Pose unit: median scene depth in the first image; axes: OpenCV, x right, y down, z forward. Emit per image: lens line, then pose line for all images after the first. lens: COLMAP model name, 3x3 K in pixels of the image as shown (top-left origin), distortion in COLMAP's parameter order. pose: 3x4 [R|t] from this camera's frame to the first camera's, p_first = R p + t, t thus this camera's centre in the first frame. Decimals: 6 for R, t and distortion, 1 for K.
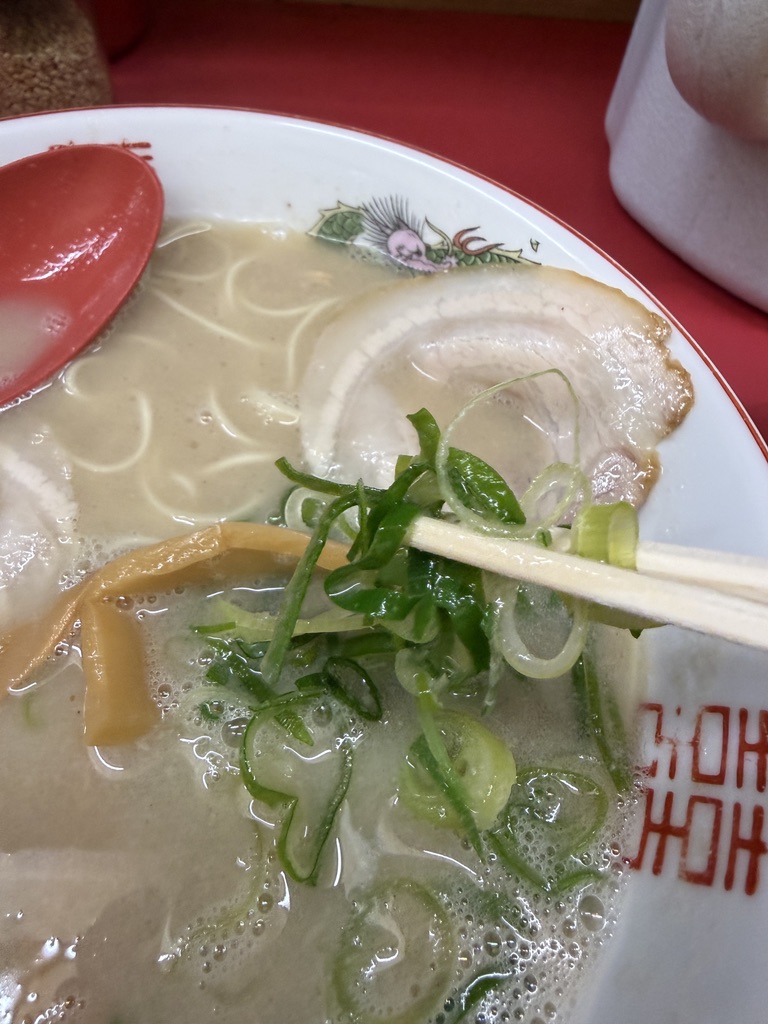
lens RADIAL K [[707.4, 0, 364.0], [0, 707.4, 412.1], [0, 0, 1]] dist [-0.029073, 0.001025]
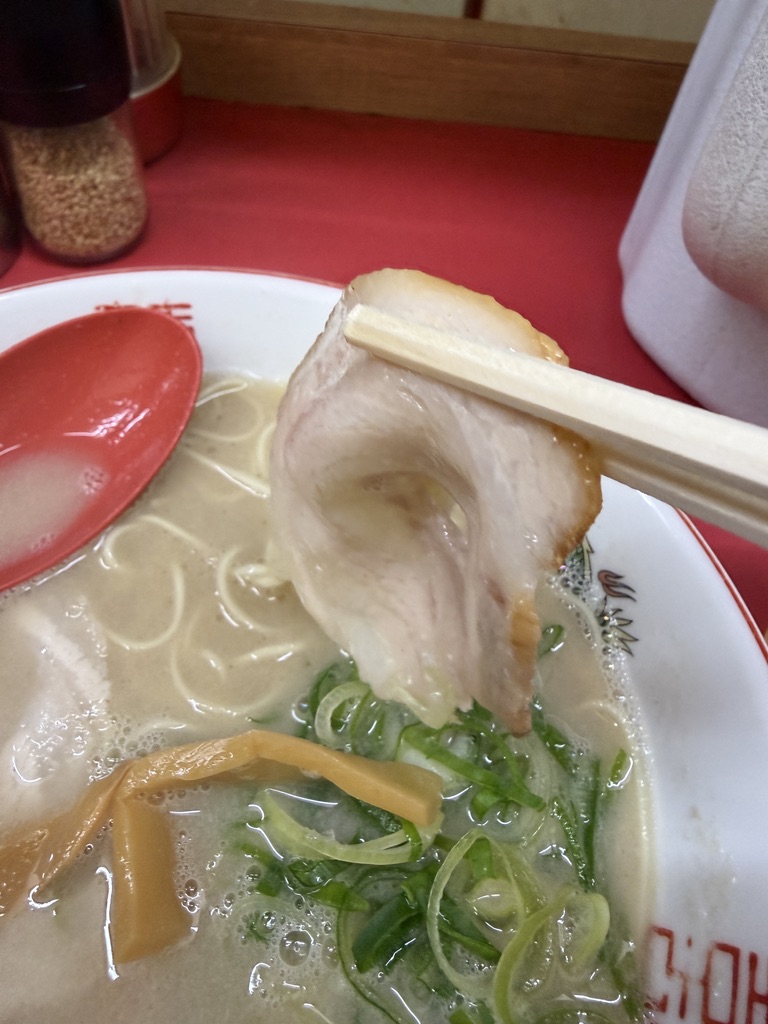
lens RADIAL K [[707.4, 0, 362.8], [0, 707.4, 396.7], [0, 0, 1]] dist [-0.029073, 0.001025]
pose [[0.999287, 0.037718, -0.001551, -0.040782], [-0.037744, 0.997524, -0.059348, -0.193208], [-0.000691, 0.059364, 0.998236, -0.045294]]
